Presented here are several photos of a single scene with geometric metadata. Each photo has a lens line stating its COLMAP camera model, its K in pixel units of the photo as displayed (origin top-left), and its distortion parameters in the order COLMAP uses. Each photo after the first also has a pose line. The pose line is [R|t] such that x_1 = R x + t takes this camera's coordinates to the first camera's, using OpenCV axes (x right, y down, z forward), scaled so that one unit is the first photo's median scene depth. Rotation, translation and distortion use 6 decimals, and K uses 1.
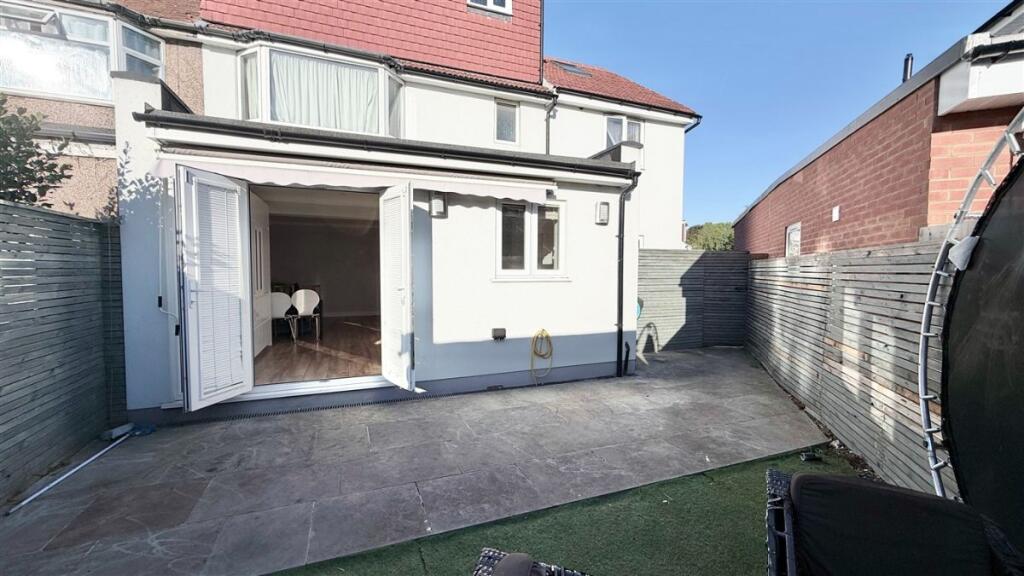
lens RADIAL K [[406.5, 0, 508.8], [0, 406.5, 289.2], [0, 0, 1]] dist [-0.001068, 0.000493]
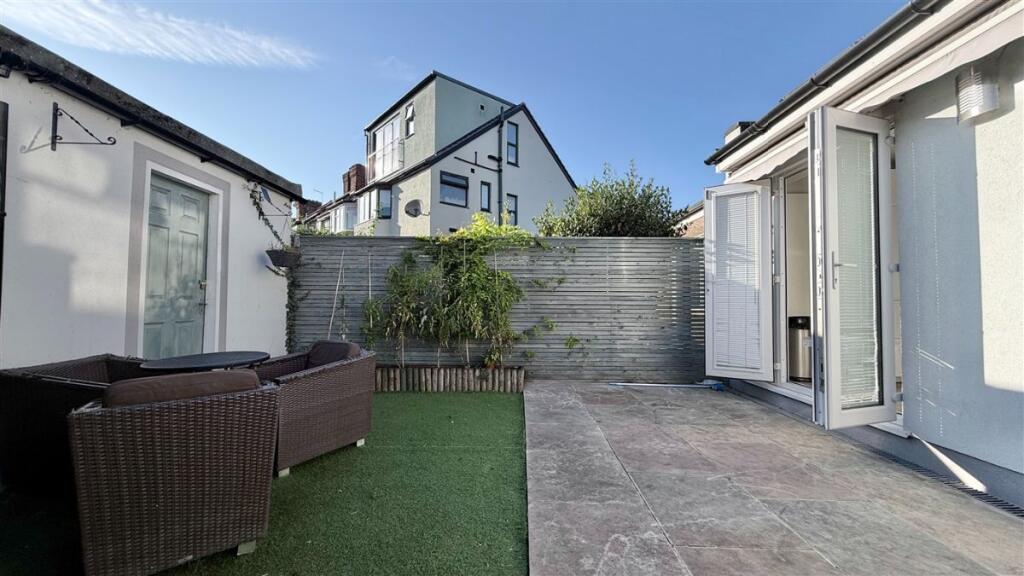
lens RADIAL K [[406.5, 0, 508.8], [0, 406.5, 289.2], [0, 0, 1]] dist [-0.001068, 0.000493]
pose [[-0.395649, -0.033941, -0.917775, 0.650578], [-0.050607, 0.998604, -0.015113, 0.078960], [0.917007, 0.040466, -0.396814, 0.914587]]
